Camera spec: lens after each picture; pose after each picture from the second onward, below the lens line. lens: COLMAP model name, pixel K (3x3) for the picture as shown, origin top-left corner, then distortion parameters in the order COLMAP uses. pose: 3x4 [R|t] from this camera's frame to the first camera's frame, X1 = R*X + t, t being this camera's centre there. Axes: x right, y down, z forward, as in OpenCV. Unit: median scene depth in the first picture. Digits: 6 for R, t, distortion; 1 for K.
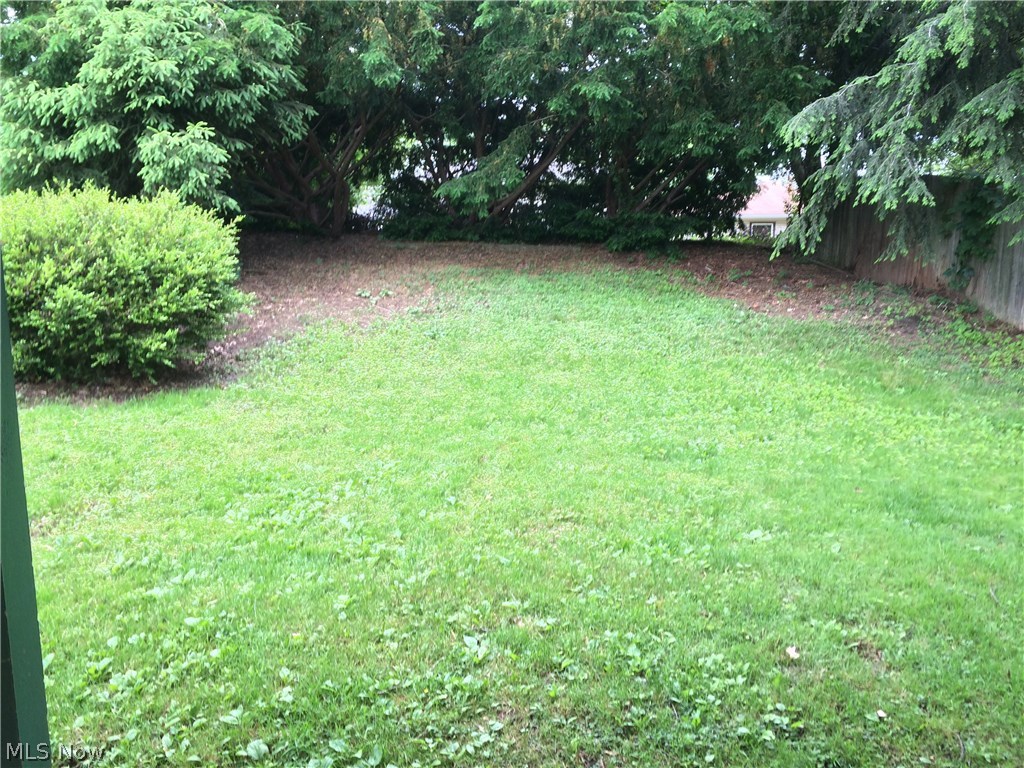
lens RADIAL K [[871.1, 0, 511.1], [0, 871.1, 386.8], [0, 0, 1]] dist [0.042916, -0.002842]
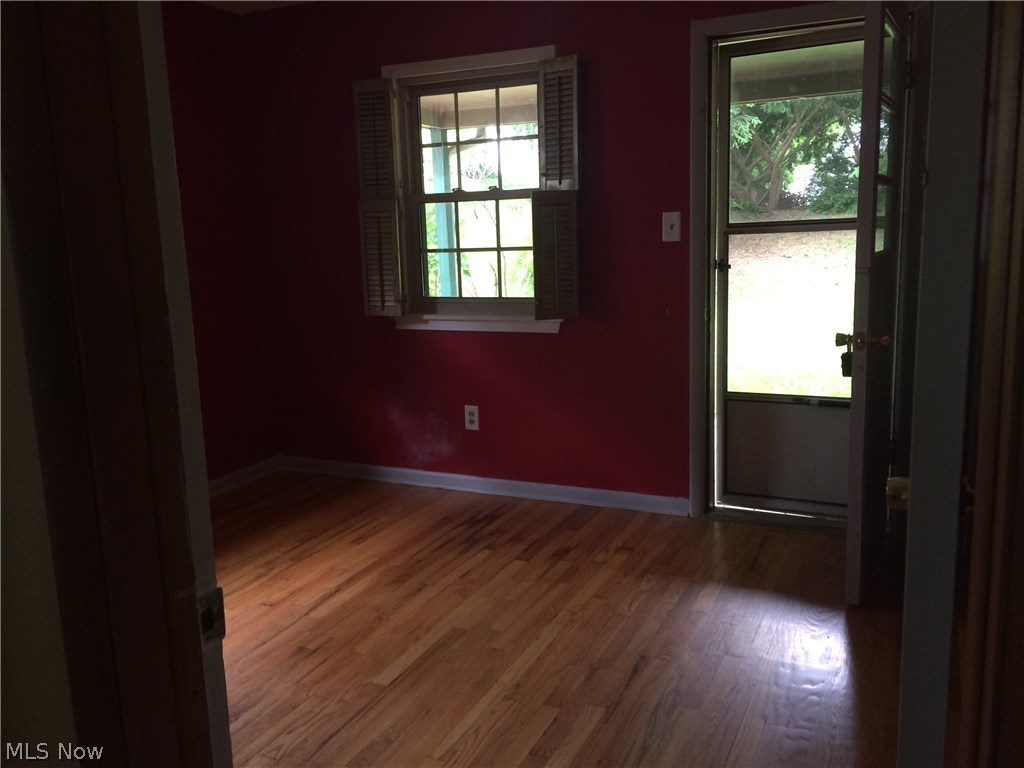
lens RADIAL K [[871.1, 0, 508.2], [0, 871.1, 382.9], [0, 0, 1]] dist [0.042916, -0.002842]
pose [[0.882924, 0.053750, -0.466429, 0.061659], [-0.043815, 0.998523, 0.032128, 0.044819], [0.467467, -0.007929, 0.883975, -0.266994]]
